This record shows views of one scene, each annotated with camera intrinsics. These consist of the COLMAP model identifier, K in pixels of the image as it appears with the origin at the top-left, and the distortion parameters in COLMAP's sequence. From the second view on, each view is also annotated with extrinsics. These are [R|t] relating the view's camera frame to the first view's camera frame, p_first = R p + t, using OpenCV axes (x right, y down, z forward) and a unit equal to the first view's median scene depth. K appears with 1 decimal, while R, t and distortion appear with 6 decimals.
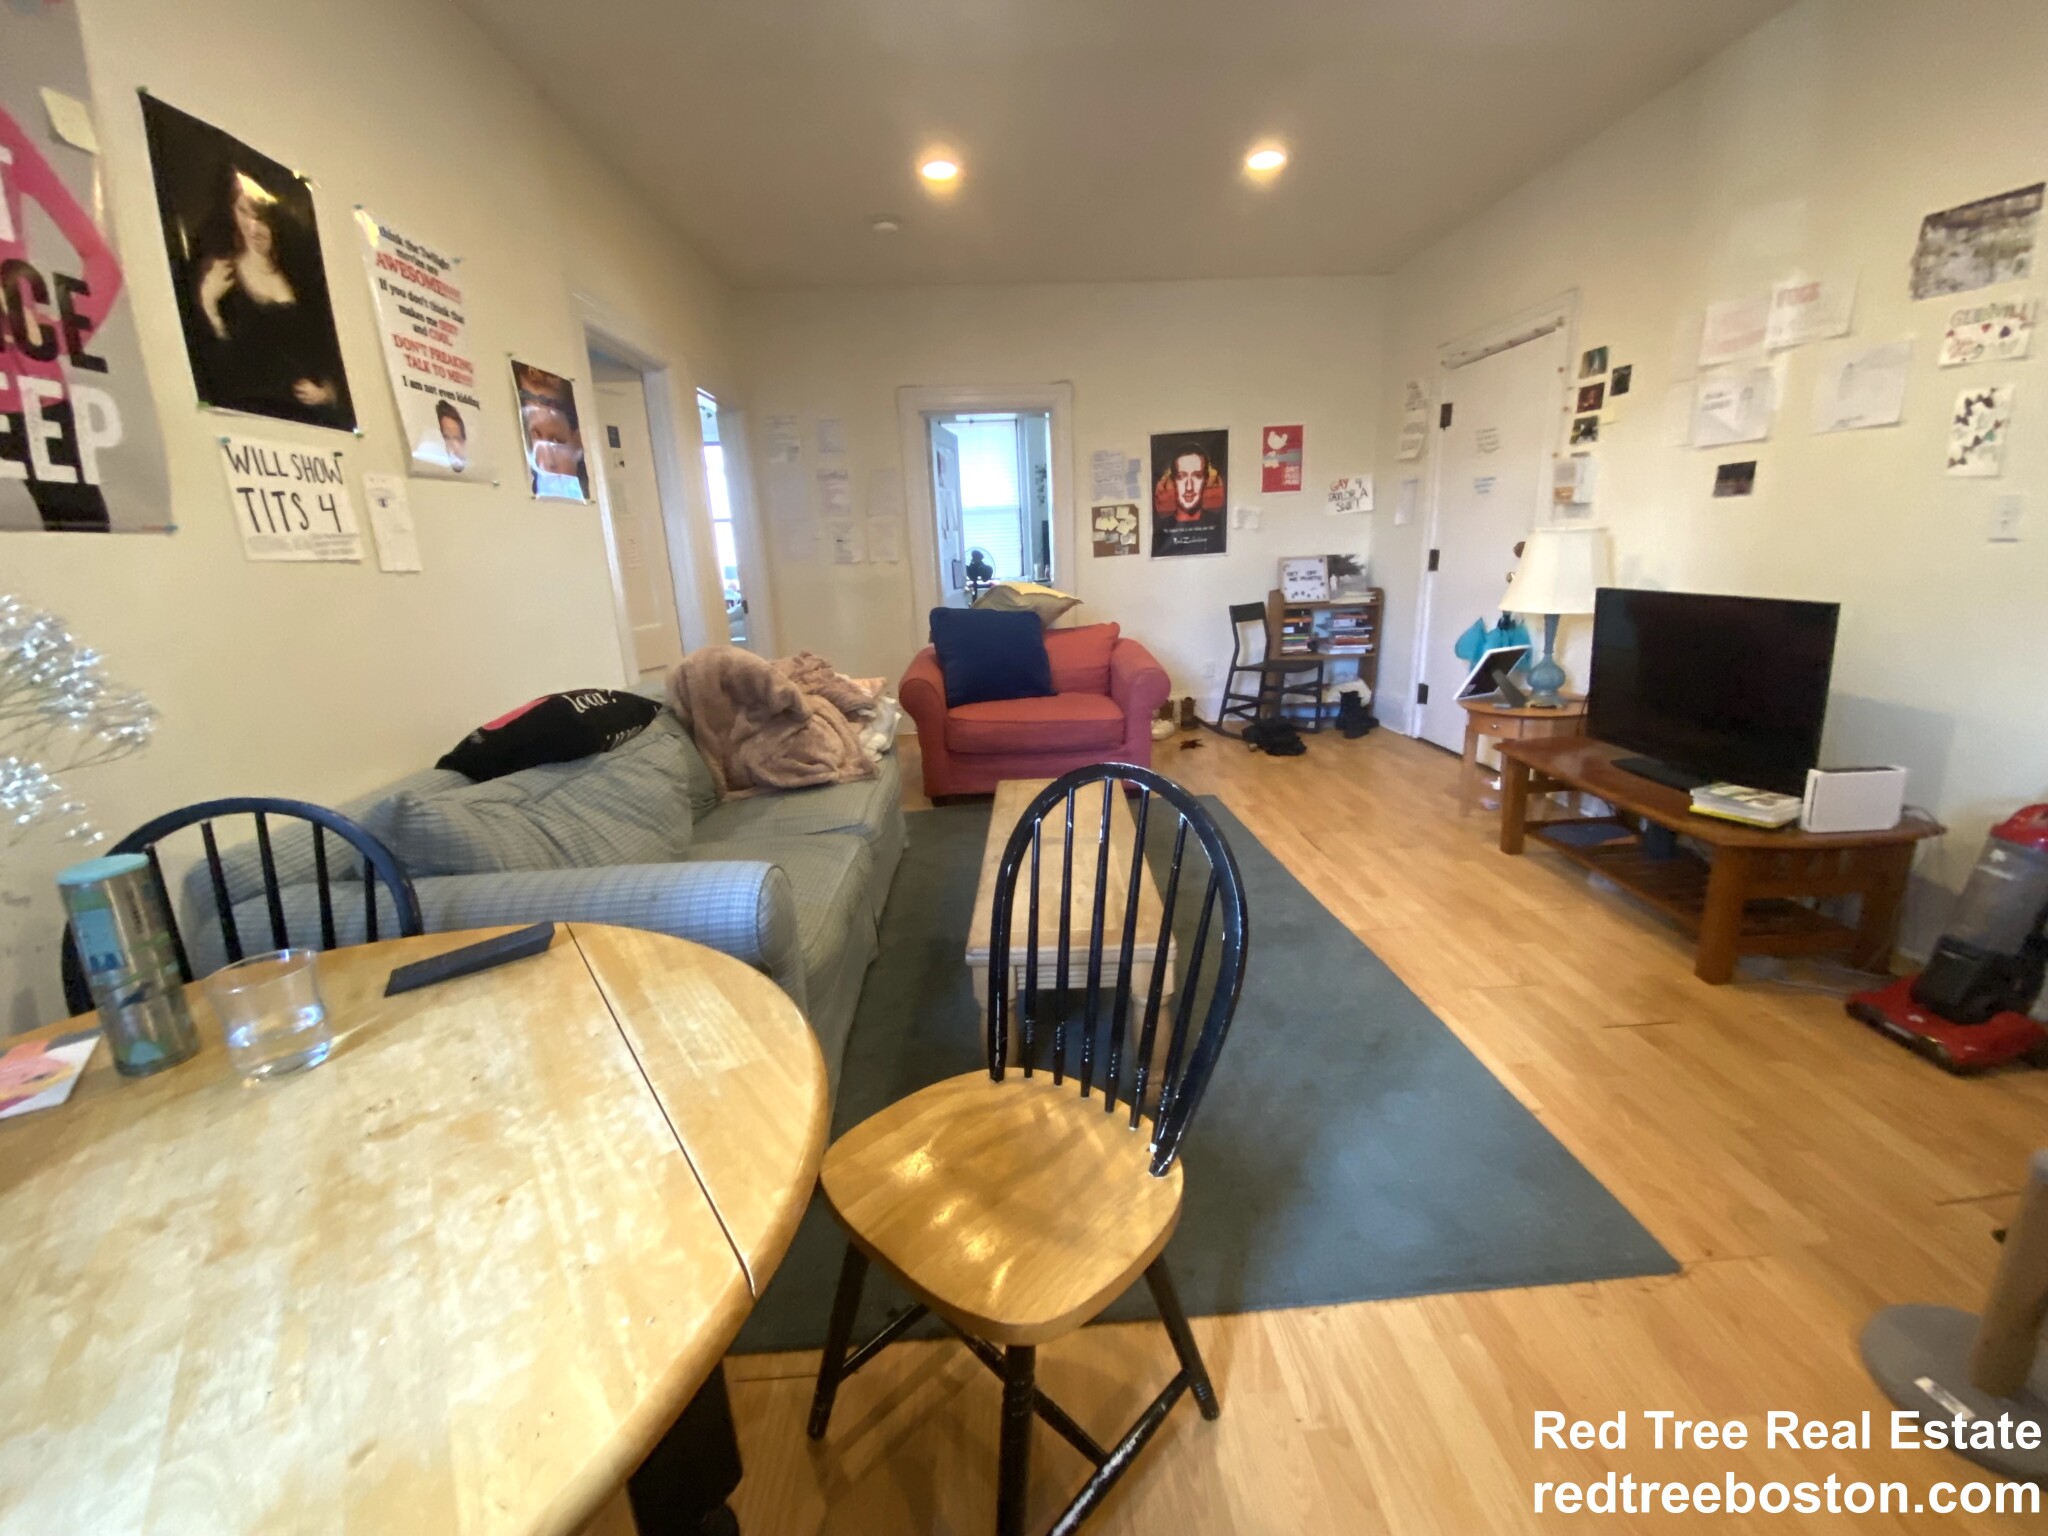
lens RADIAL K [[815.6, 0, 1032.9], [0, 815.6, 755.6], [0, 0, 1]] dist [0.002277, -0.013127]
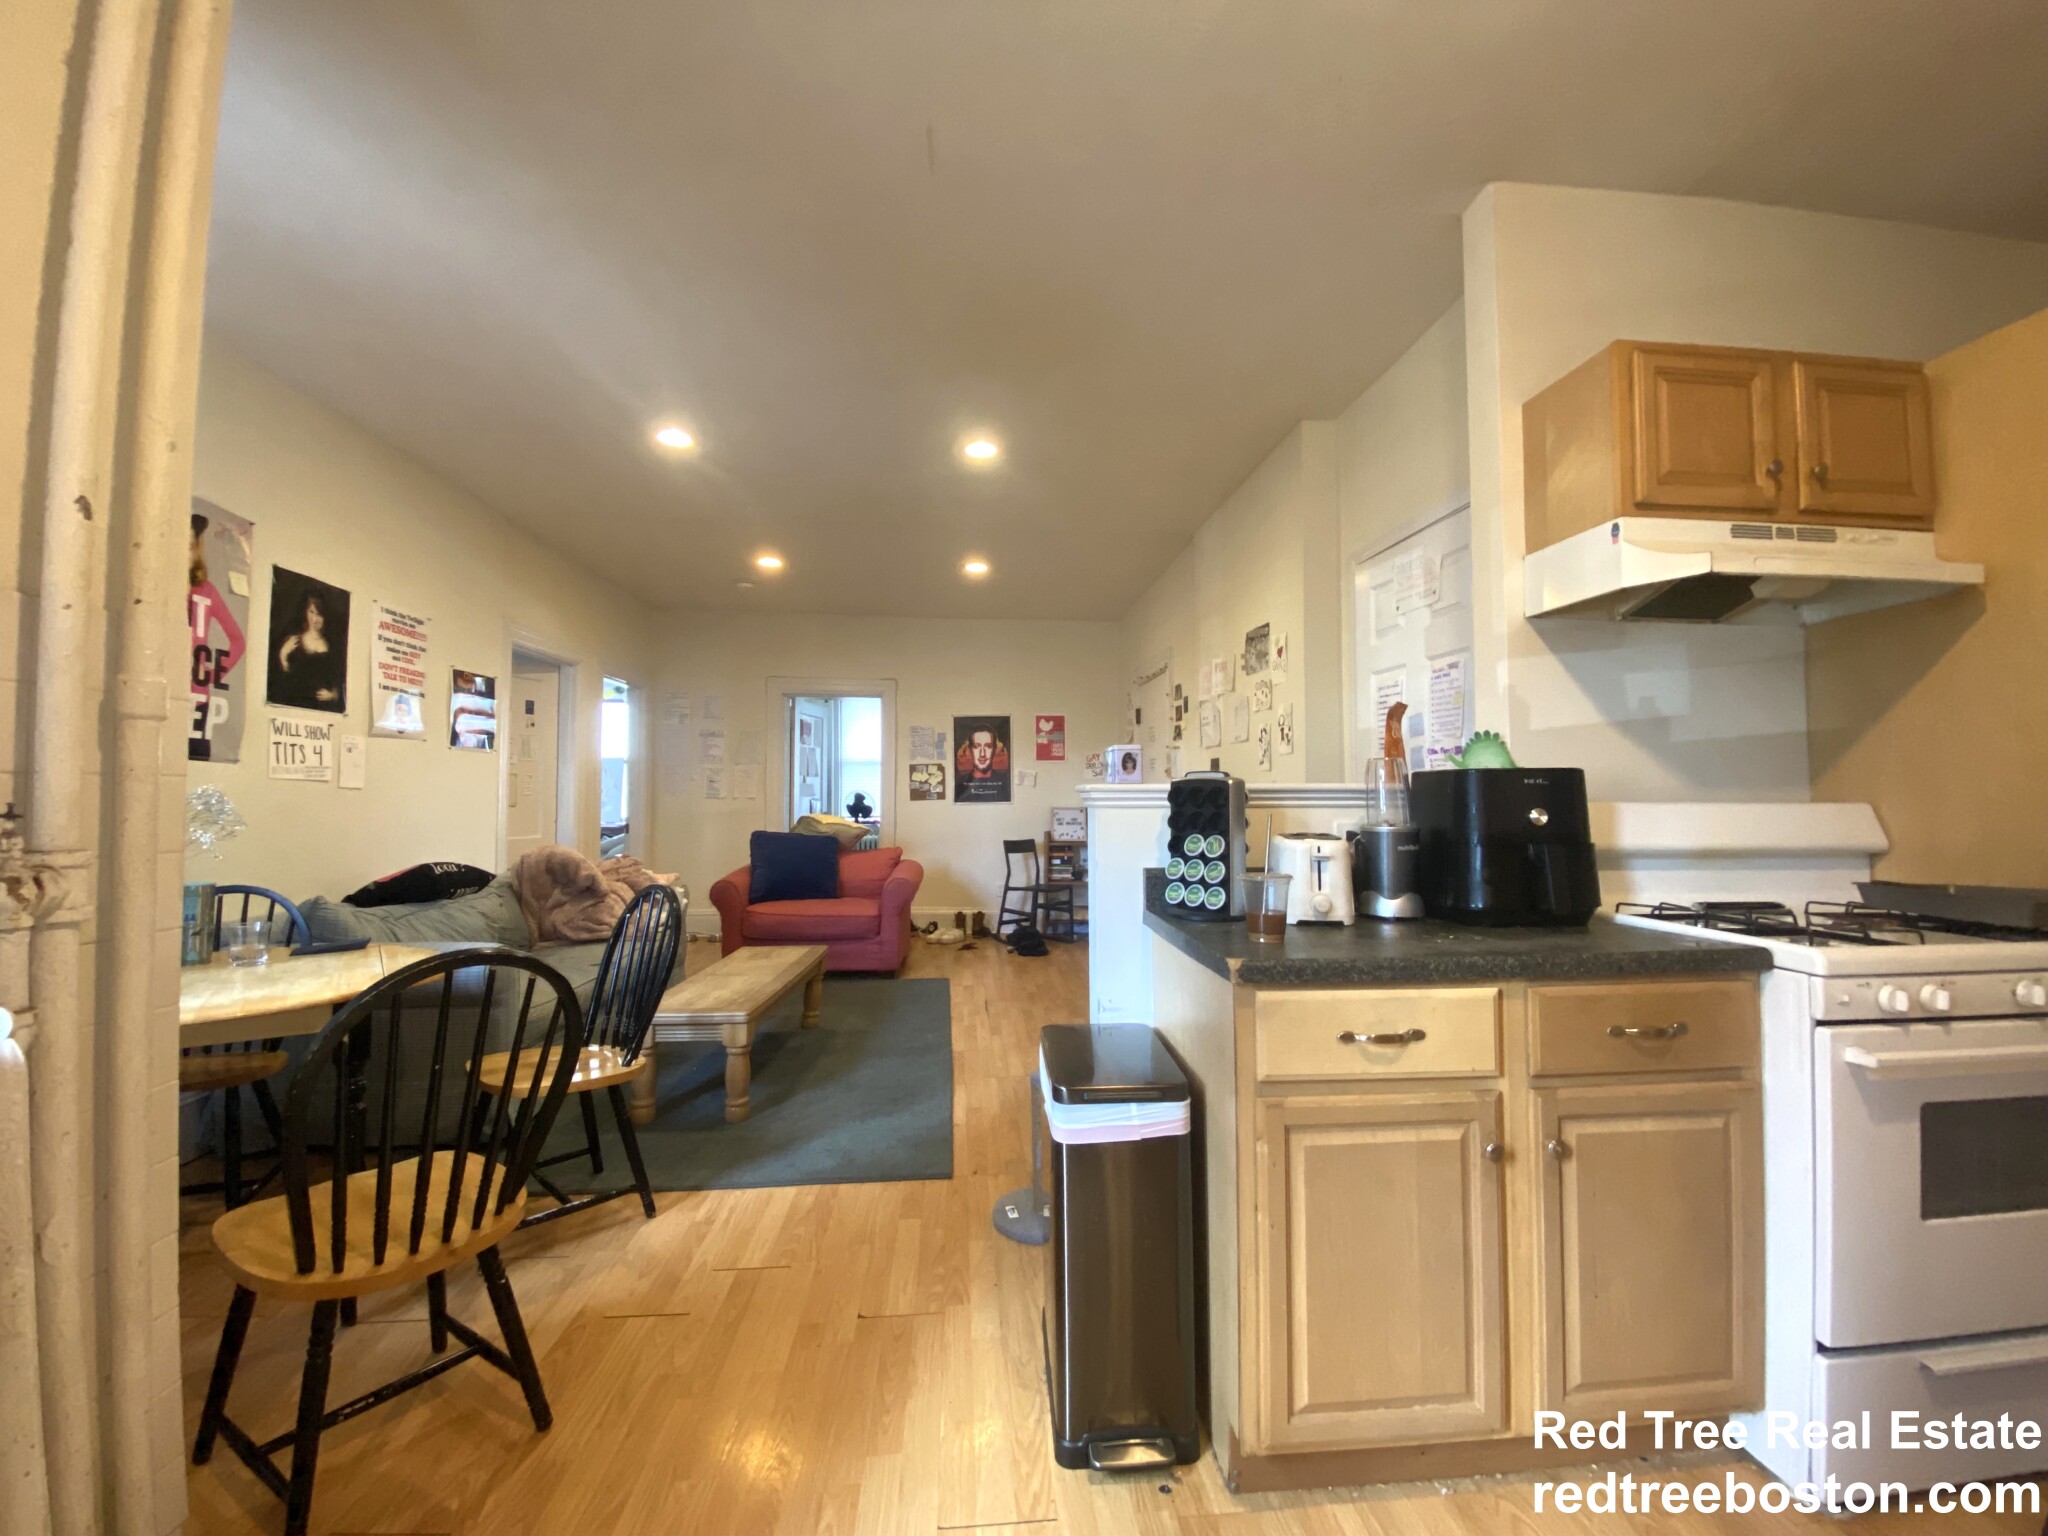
lens RADIAL K [[818.6, 0, 1052.3], [0, 818.6, 765.2], [0, 0, 1]] dist [0.019624, -0.024367]
pose [[0.998181, 0.043632, 0.041604, 0.609912], [-0.030113, 0.958670, -0.282923, 0.168070], [-0.052229, 0.281156, 0.958240, -0.730562]]
